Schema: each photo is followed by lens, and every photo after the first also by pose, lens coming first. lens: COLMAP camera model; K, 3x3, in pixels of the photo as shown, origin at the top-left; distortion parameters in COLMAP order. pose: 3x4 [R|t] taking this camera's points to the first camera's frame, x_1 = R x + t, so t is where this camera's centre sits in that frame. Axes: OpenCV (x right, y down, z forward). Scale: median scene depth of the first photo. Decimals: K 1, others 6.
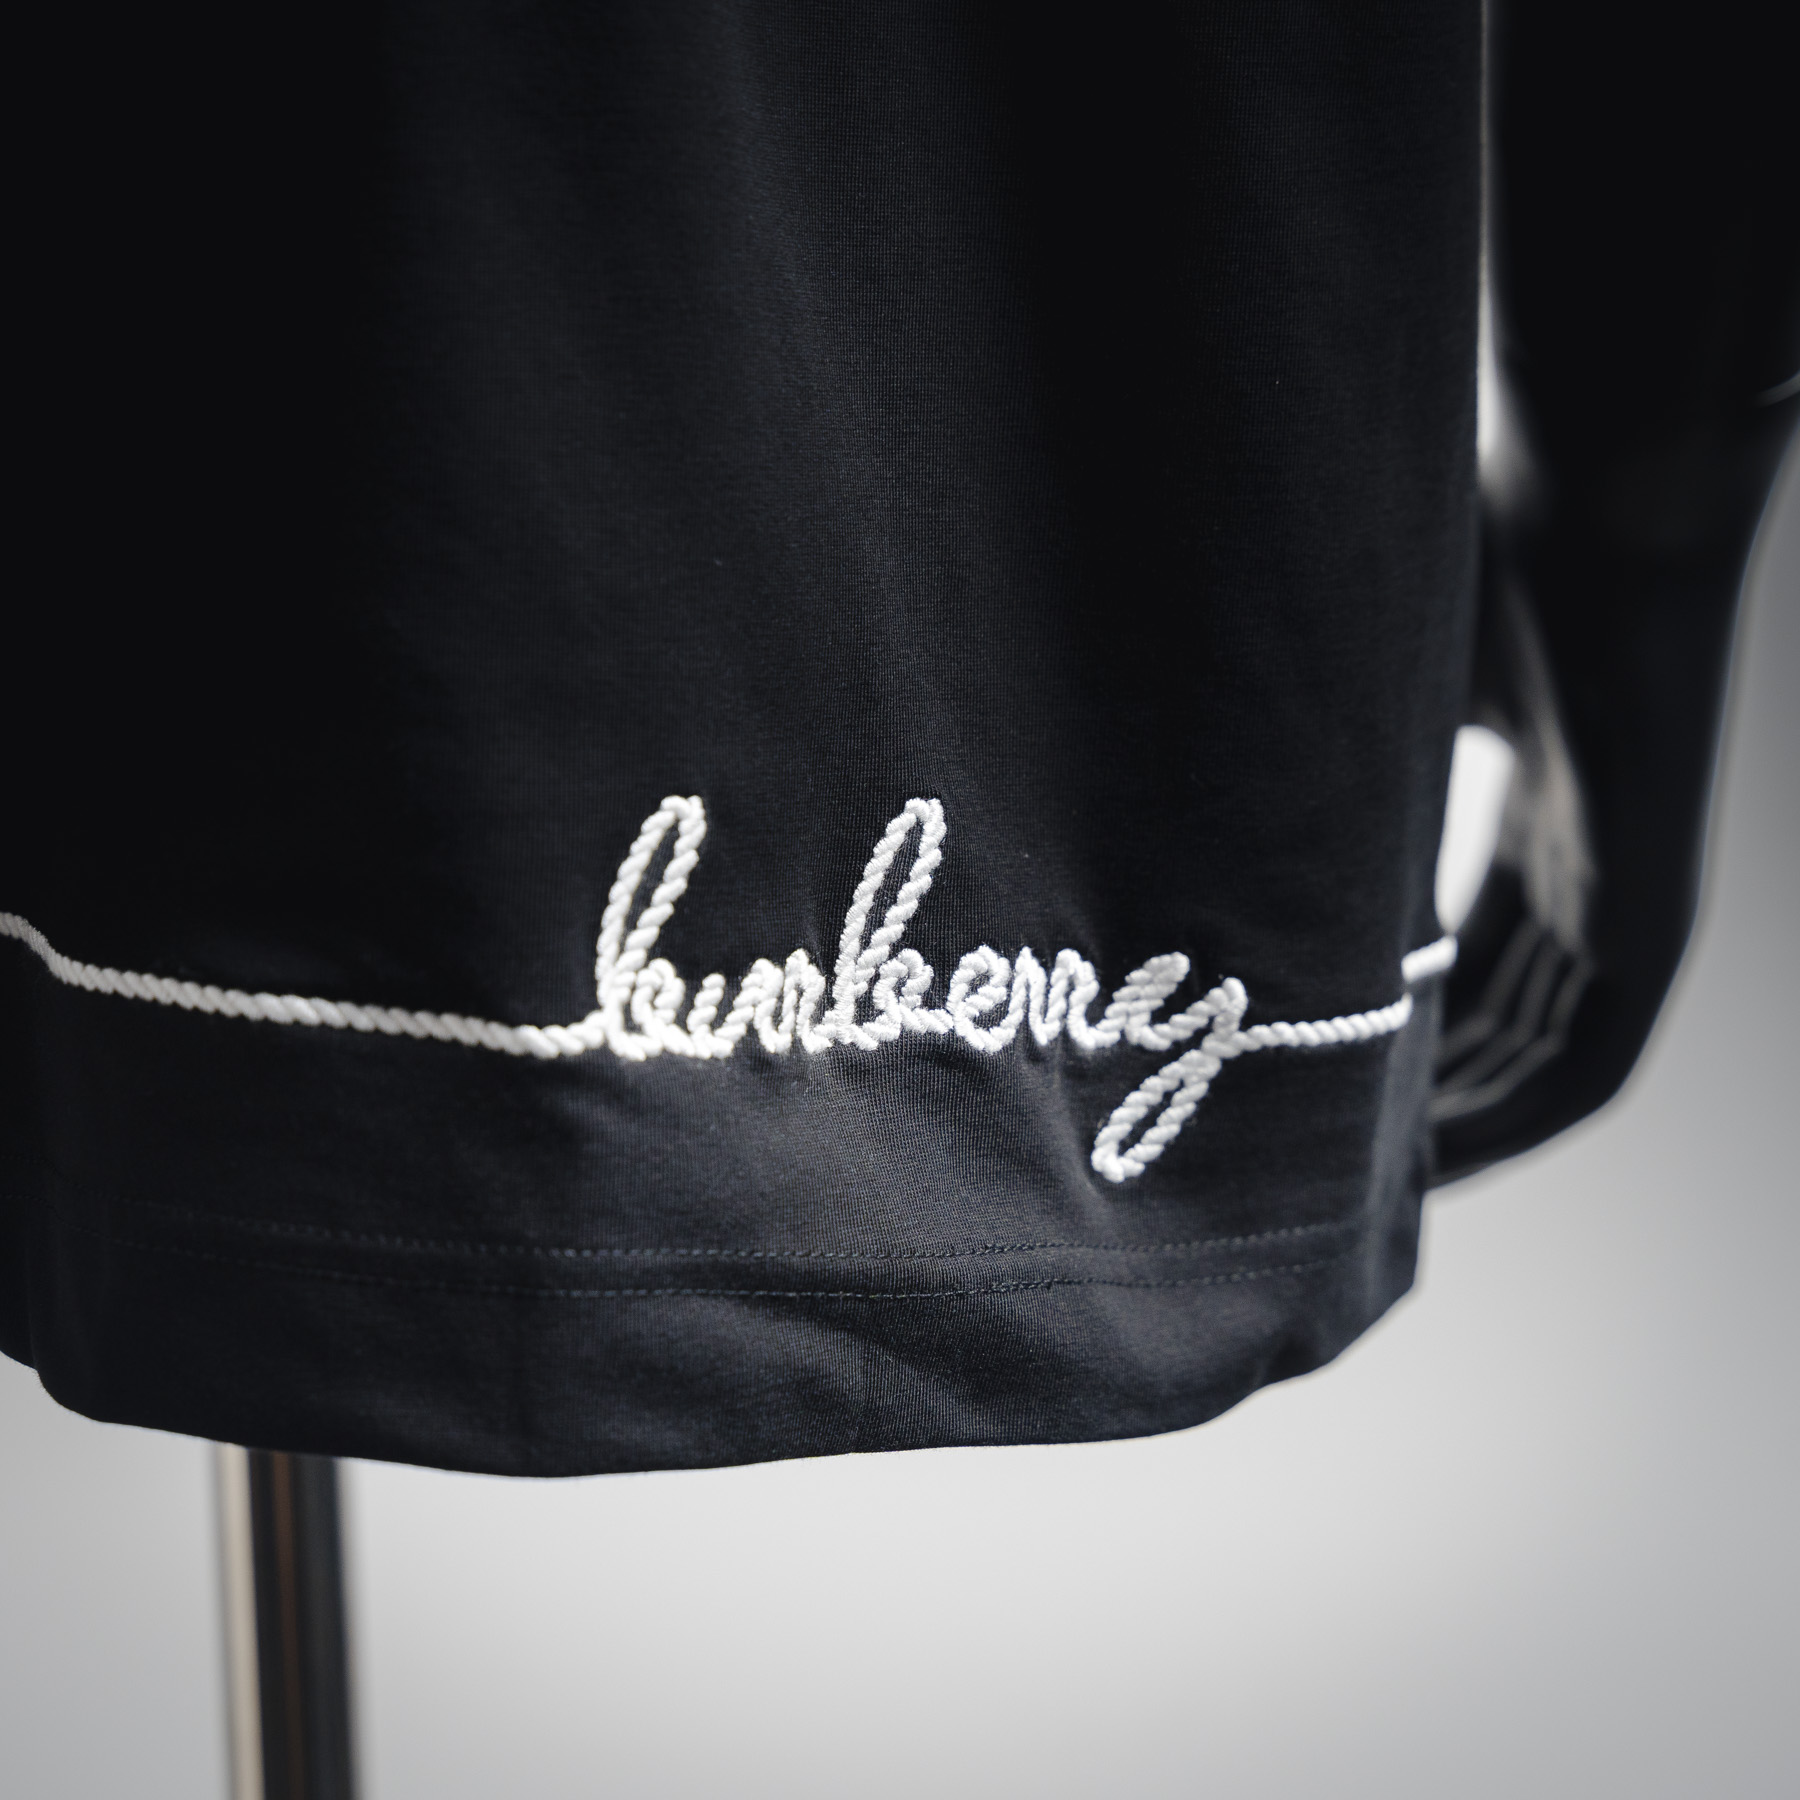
lens RADIAL K [[6001.5, 0, 905.9], [0, 6001.5, 906.6], [0, 0, 1]] dist [0.263637, 0.000000]
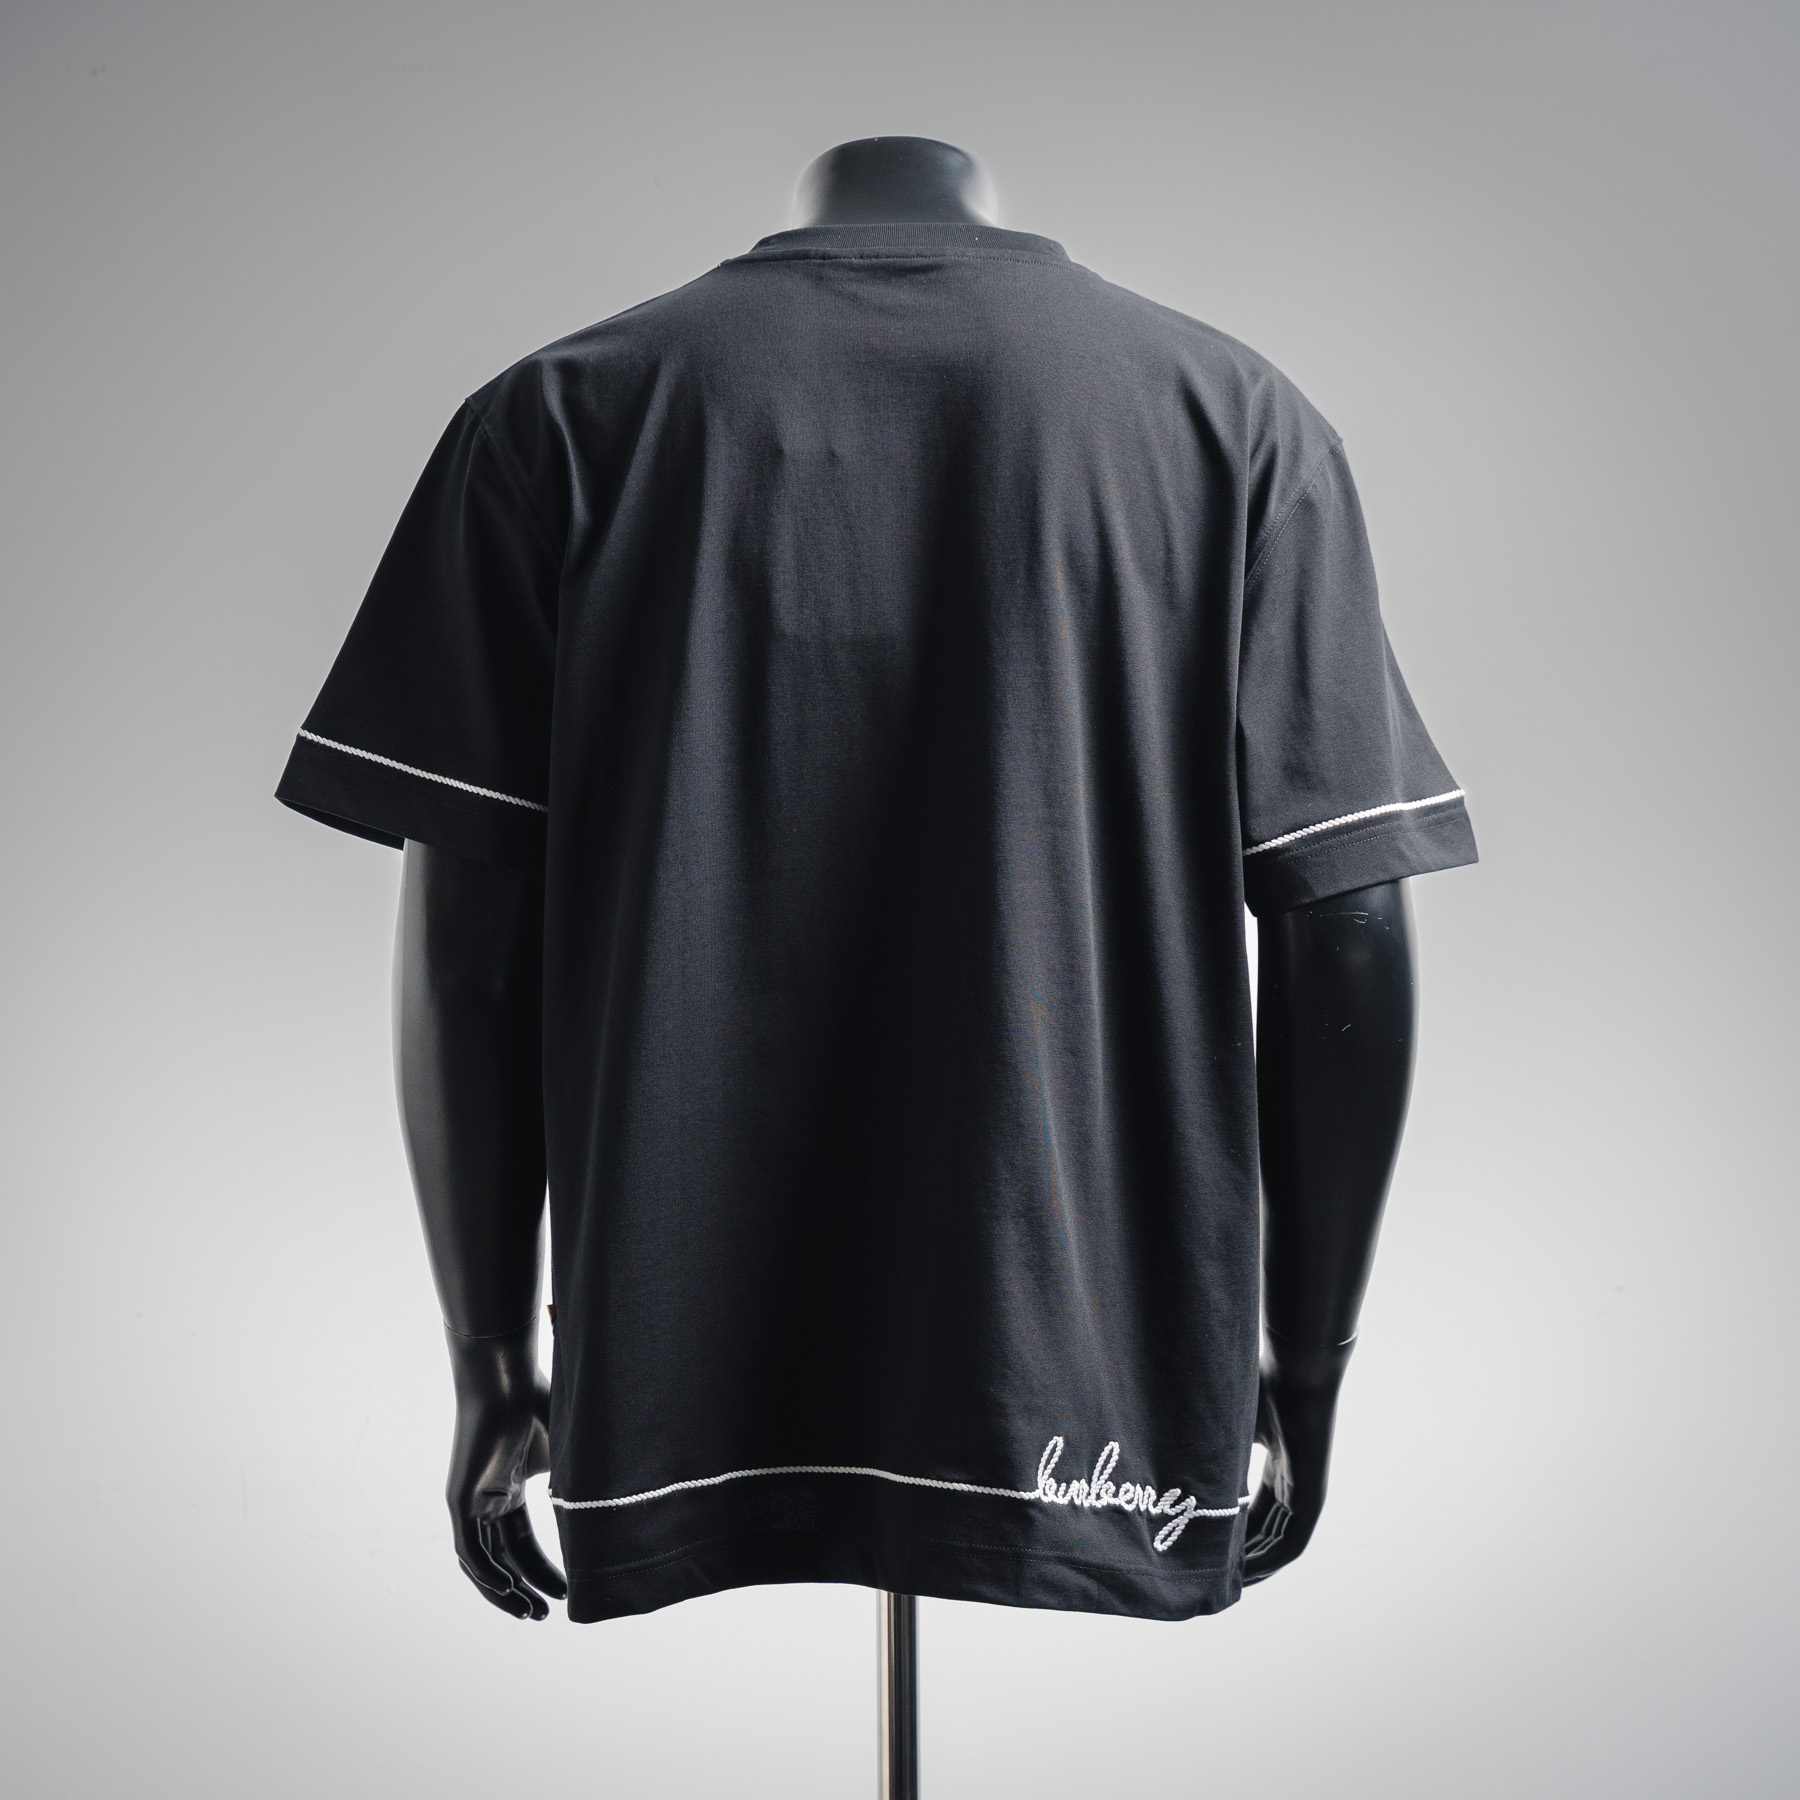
lens RADIAL K [[6001.5, 0, 895.1], [0, 6001.5, 904.9], [0, 0, 1]] dist [0.263637, 0.000000]
pose [[0.999210, 0.025315, 0.030625, -0.262270], [-0.020246, 0.987587, -0.155760, 0.243847], [-0.034188, 0.155017, 0.987320, -2.831607]]
